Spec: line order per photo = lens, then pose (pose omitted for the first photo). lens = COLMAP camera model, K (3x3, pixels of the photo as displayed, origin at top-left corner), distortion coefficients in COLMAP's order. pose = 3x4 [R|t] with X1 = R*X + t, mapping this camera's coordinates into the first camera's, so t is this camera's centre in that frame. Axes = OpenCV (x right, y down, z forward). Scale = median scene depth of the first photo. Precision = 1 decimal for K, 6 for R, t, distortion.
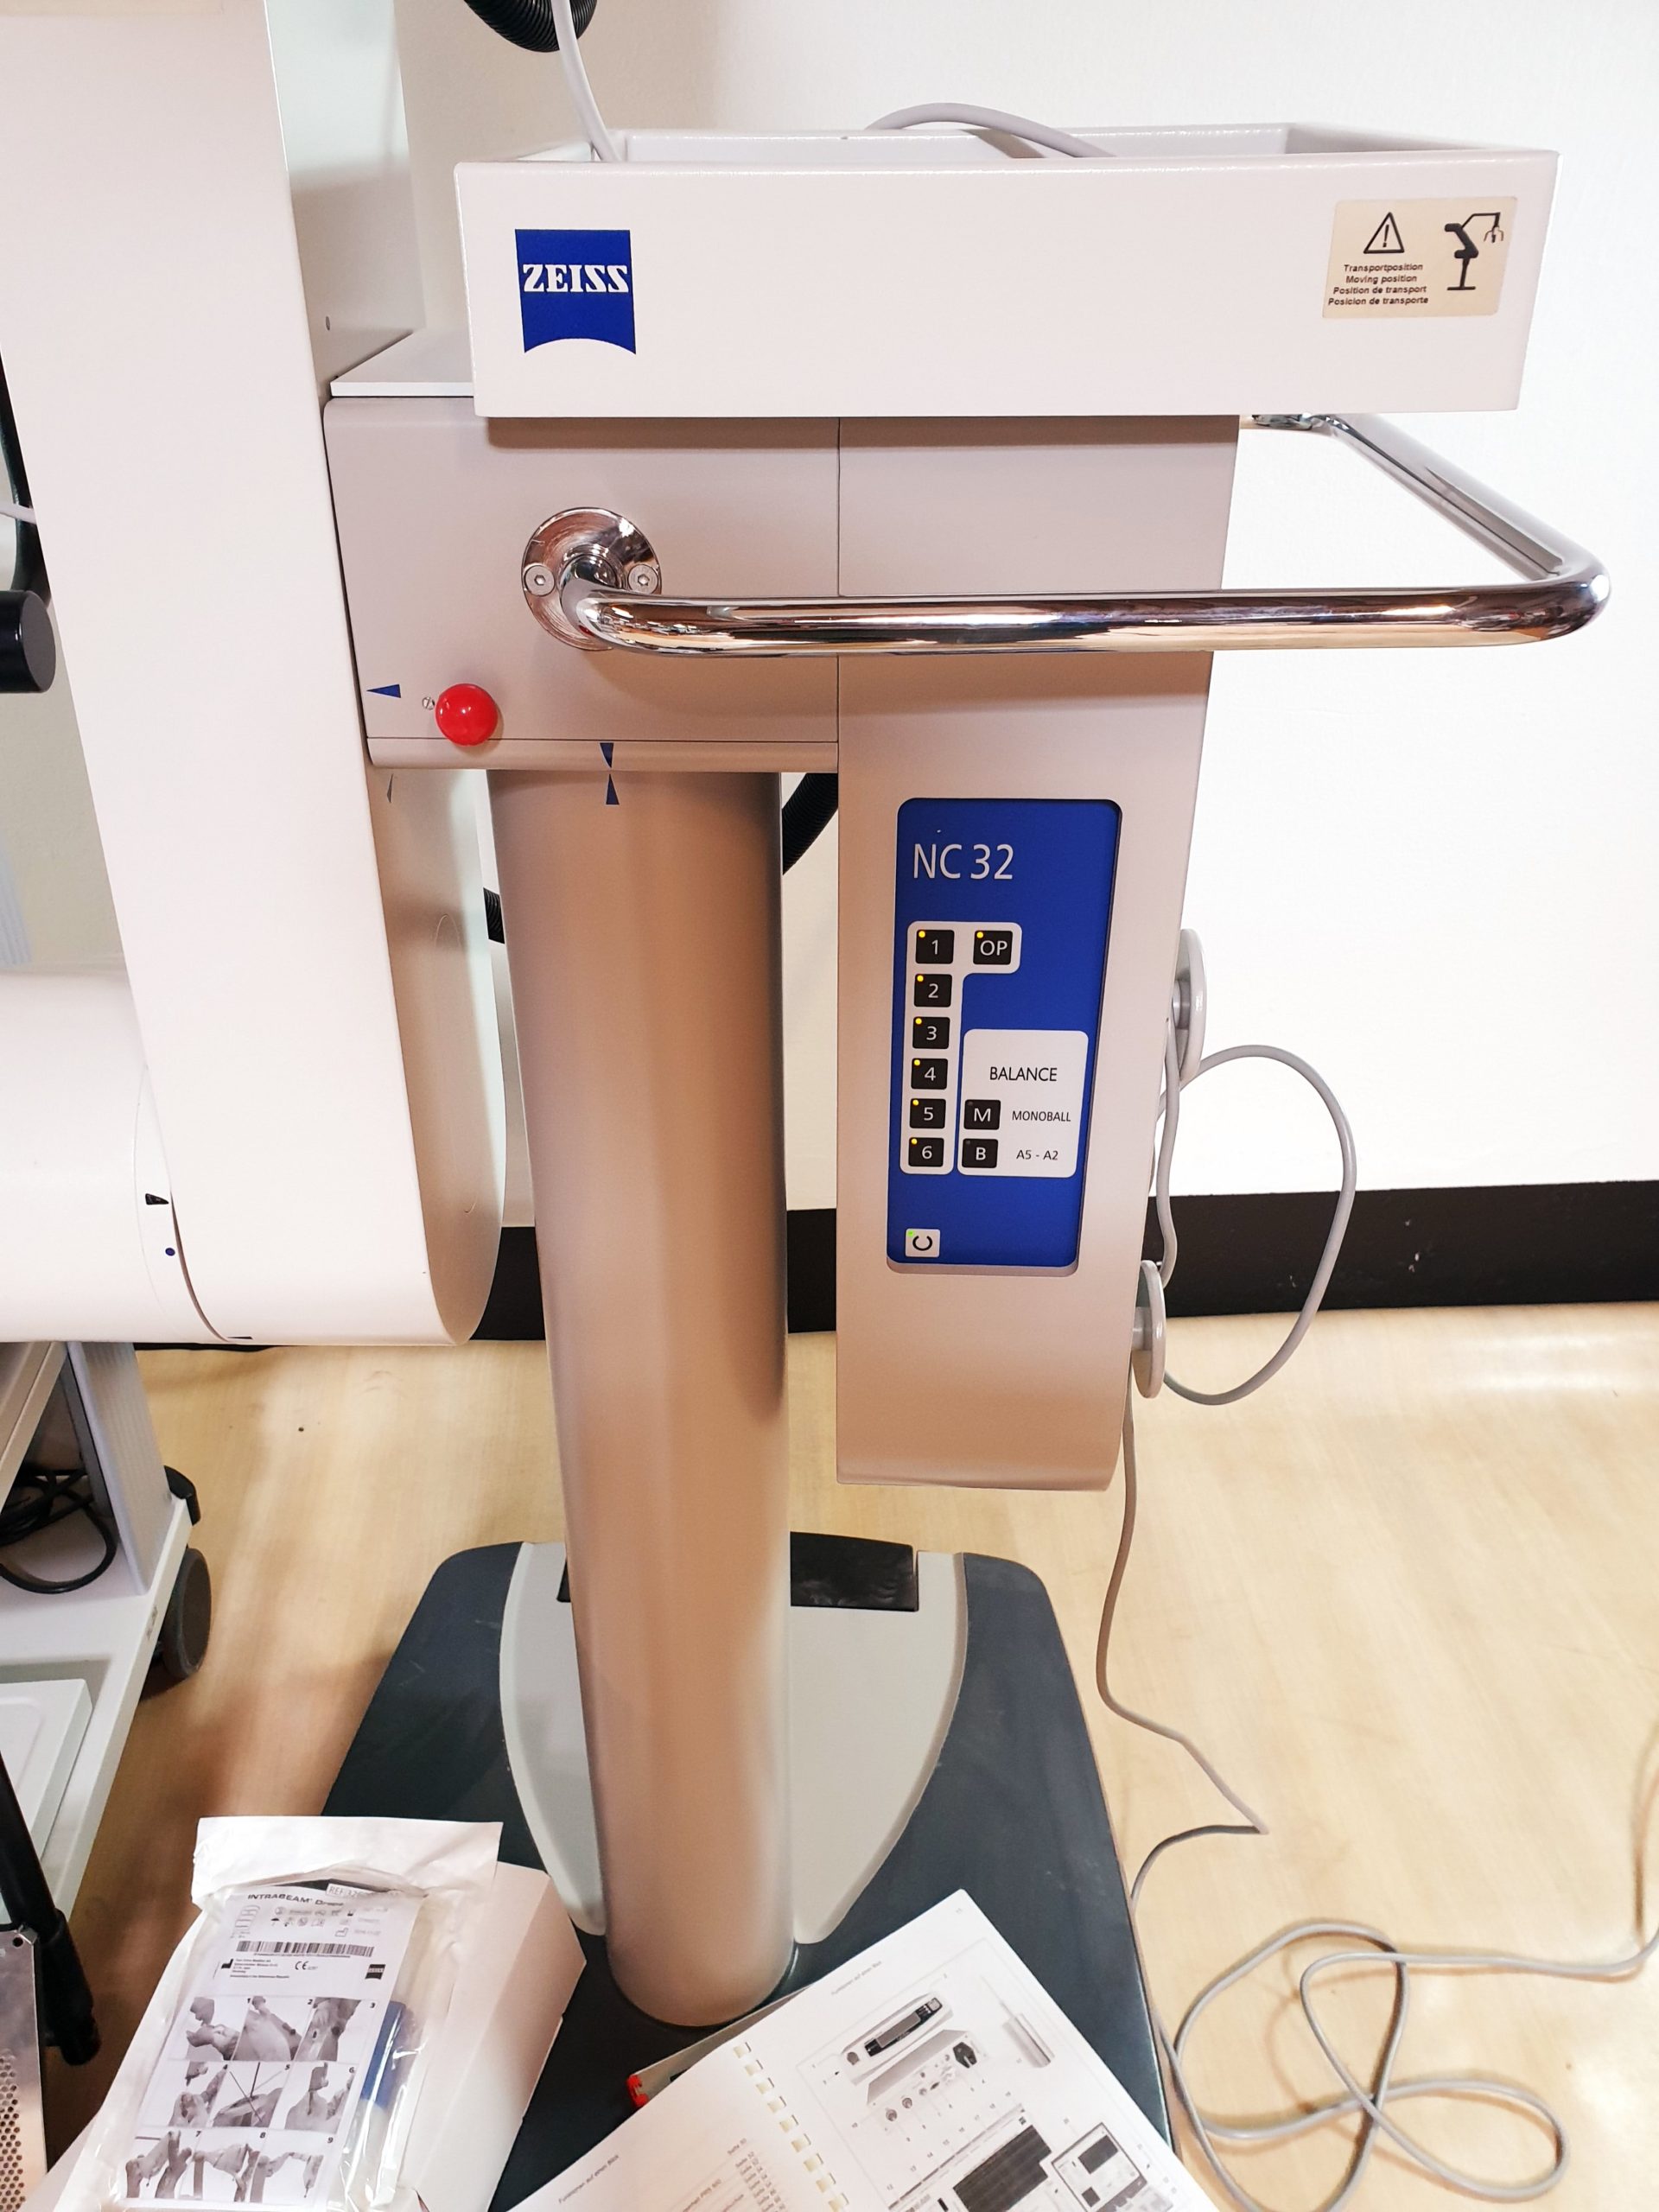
lens RADIAL K [[1576.2, 0, 824.3], [0, 1576.2, 1052.6], [0, 0, 1]] dist [0.016381, 0.000452]
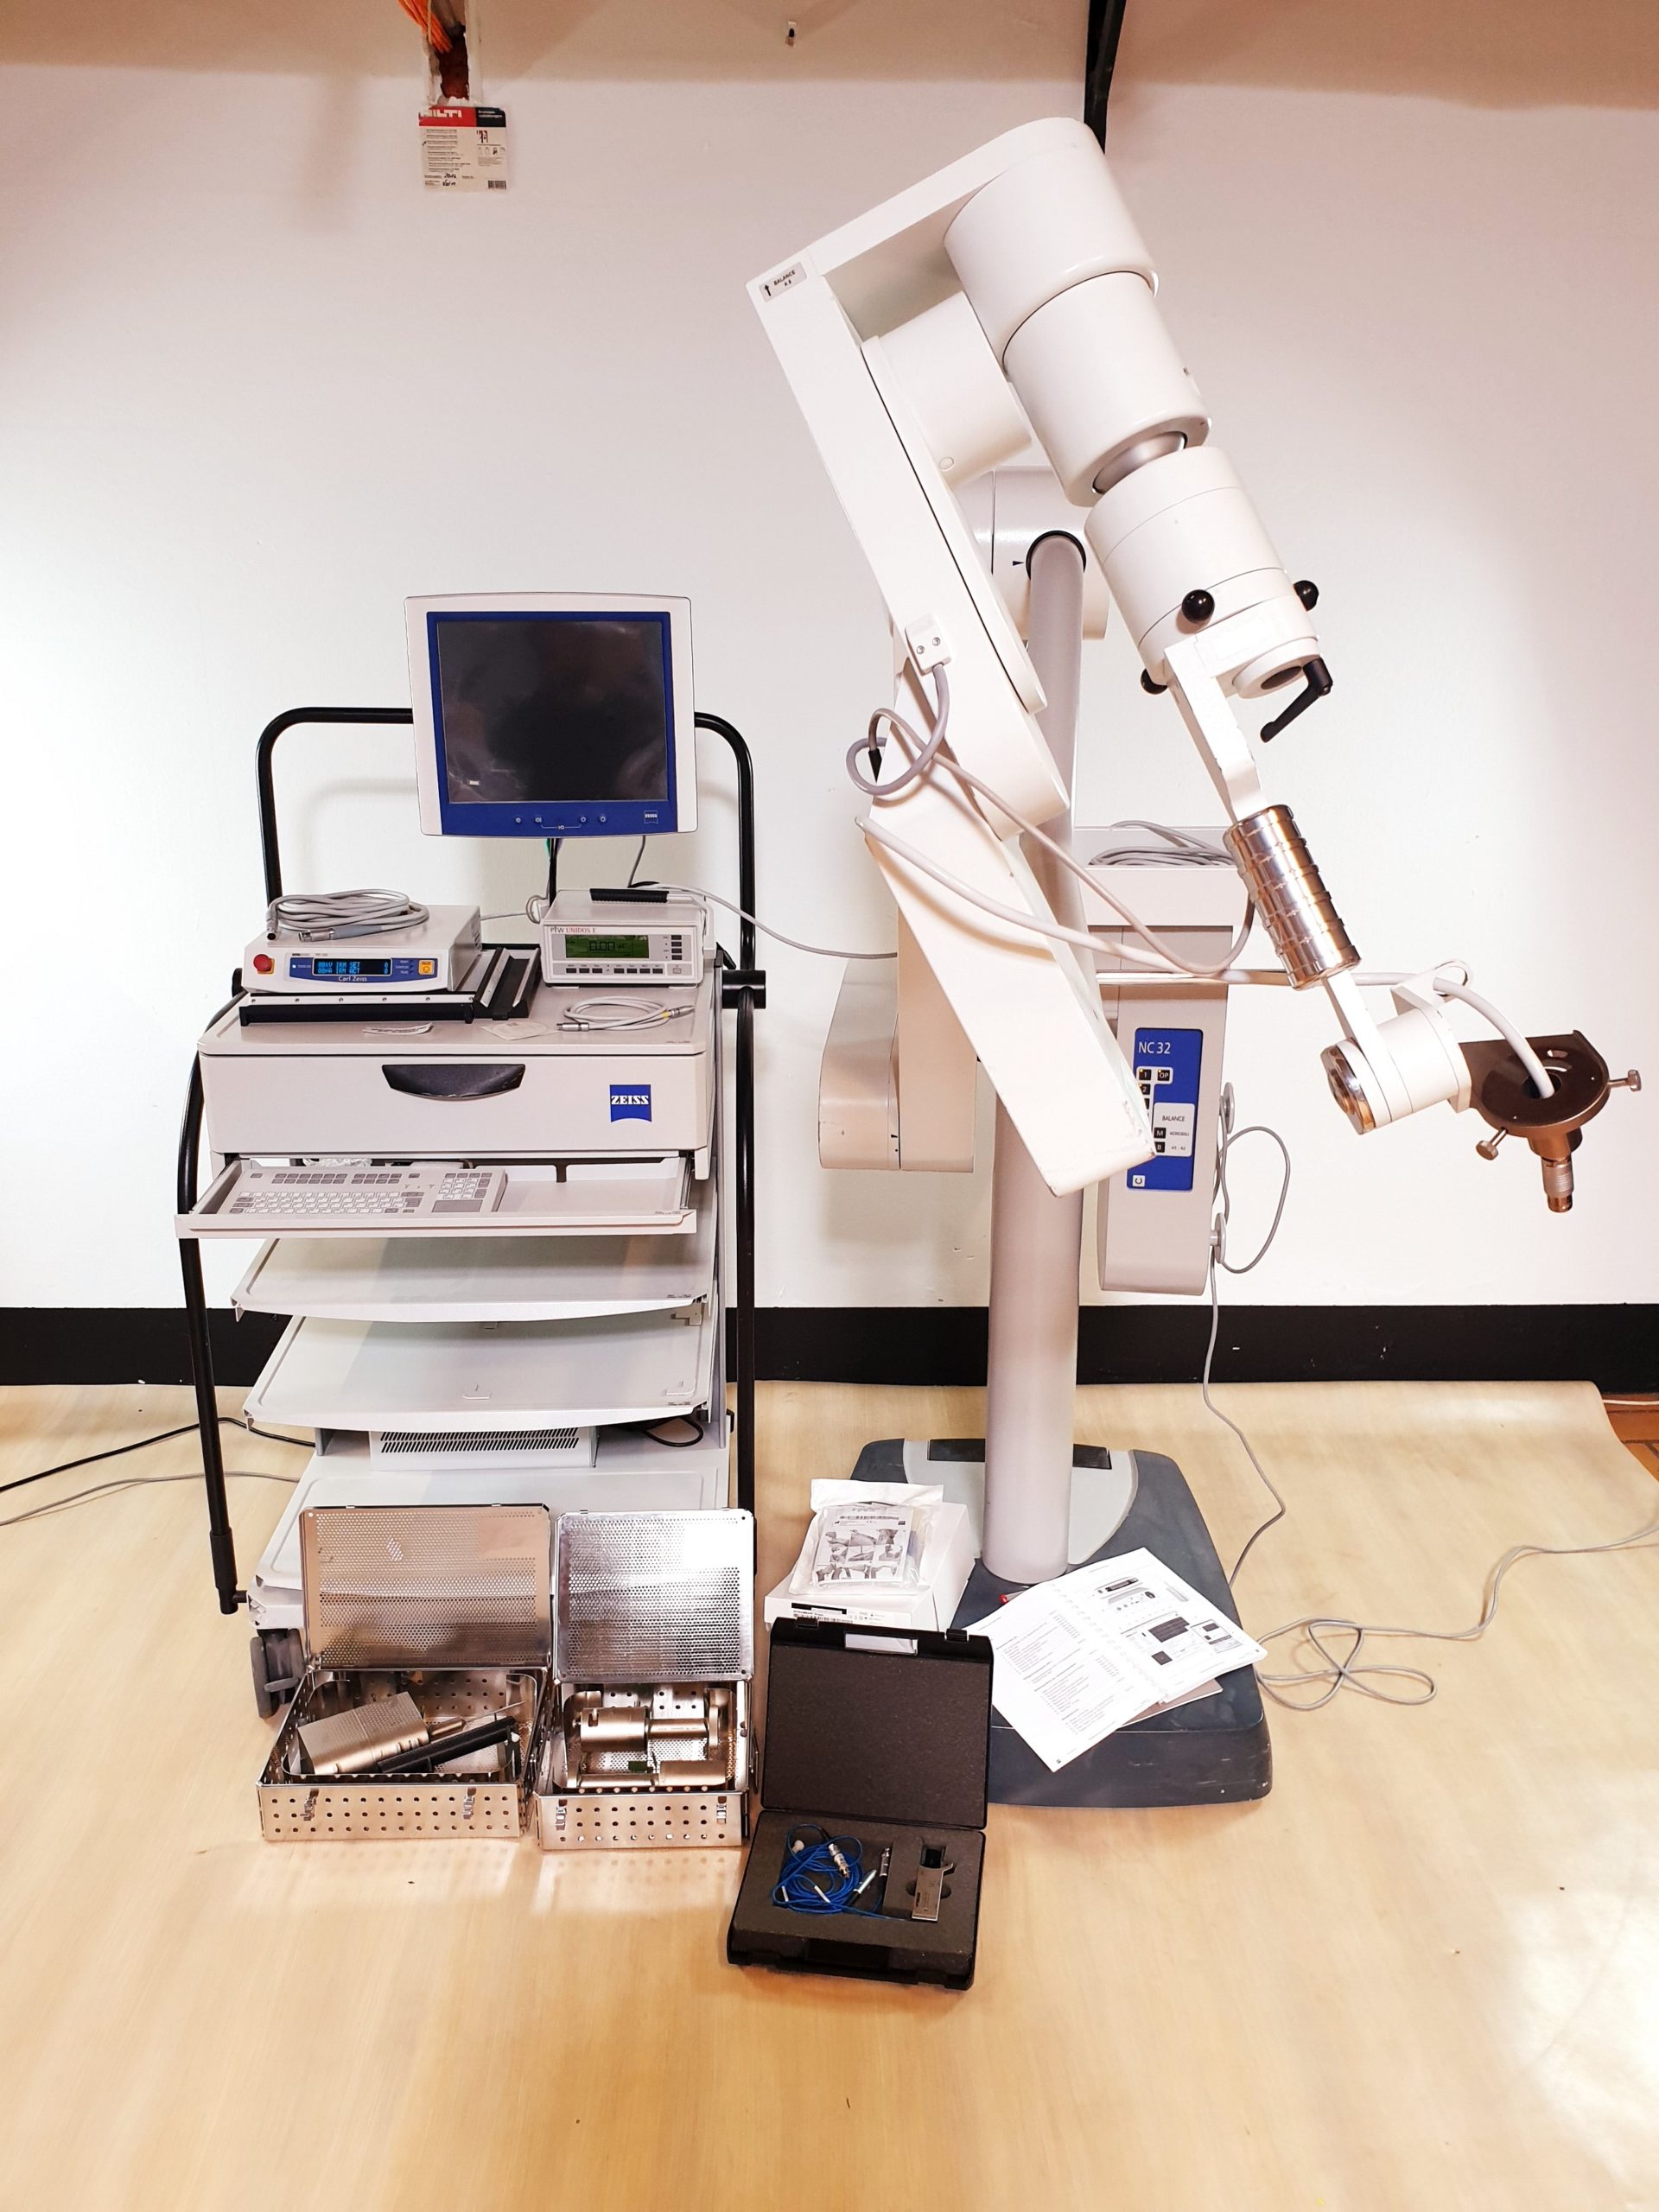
lens RADIAL K [[1576.2, 0, 824.3], [0, 1576.2, 1052.6], [0, 0, 1]] dist [0.016381, 0.000452]
pose [[0.998608, 0.015417, -0.050439, -0.313995], [-0.027349, 0.969071, -0.245260, 0.517016], [0.045097, 0.246299, 0.968144, -1.601647]]
